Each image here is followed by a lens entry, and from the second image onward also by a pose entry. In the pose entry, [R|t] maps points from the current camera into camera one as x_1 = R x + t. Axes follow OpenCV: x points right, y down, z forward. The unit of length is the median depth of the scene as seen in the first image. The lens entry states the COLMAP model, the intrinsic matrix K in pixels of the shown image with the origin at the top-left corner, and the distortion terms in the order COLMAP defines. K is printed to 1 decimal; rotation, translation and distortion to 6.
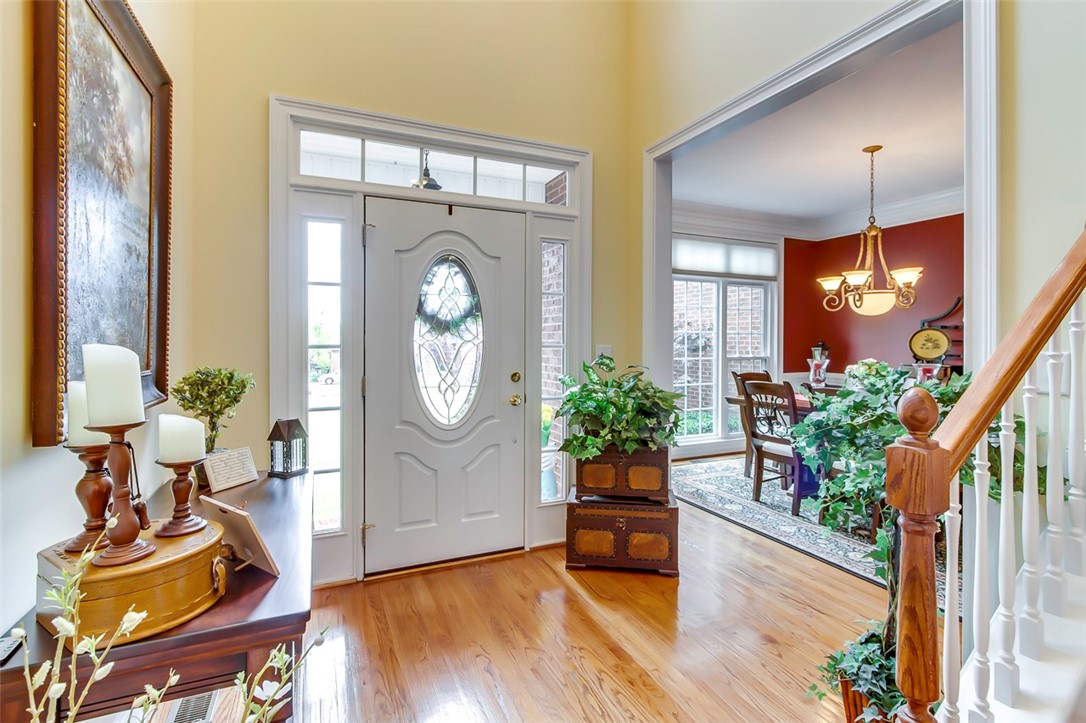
lens RADIAL K [[504.5, 0, 539.9], [0, 504.5, 345.0], [0, 0, 1]] dist [0.000337, -0.000015]
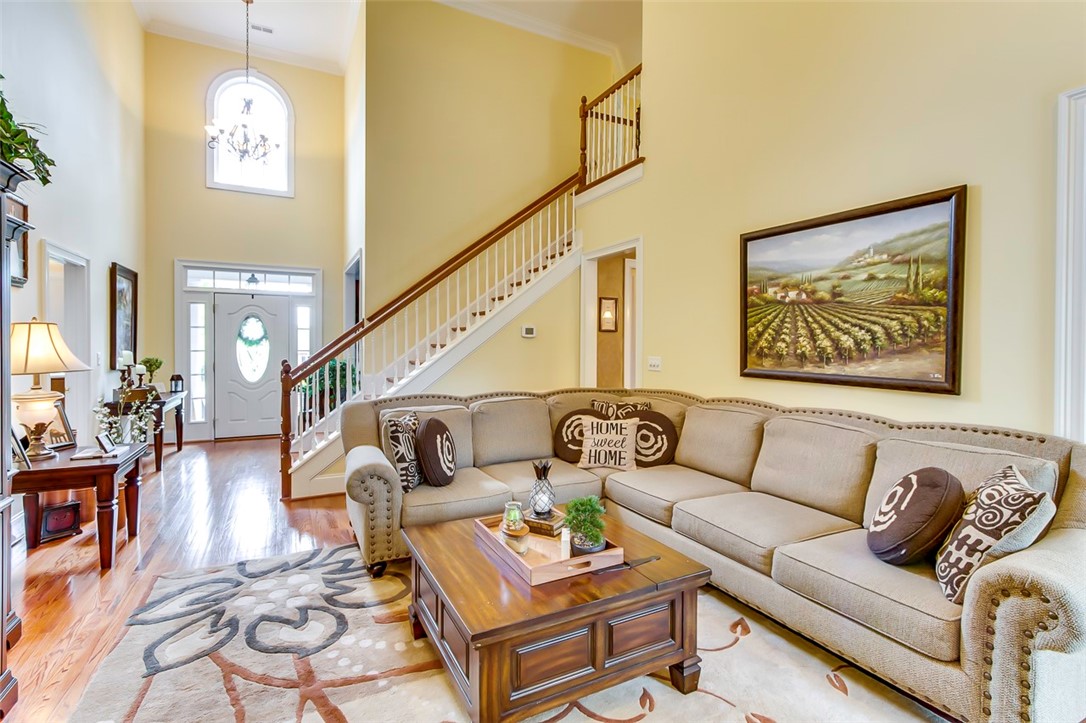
lens RADIAL K [[500.2, 0, 534.2], [0, 500.2, 349.1], [0, 0, 1]] dist [0.001960, 0.000588]
pose [[0.998948, -0.001630, 0.045822, 1.635783], [0.001713, 0.999997, -0.001779, 0.003154], [-0.045819, 0.001856, 0.998948, -2.289593]]
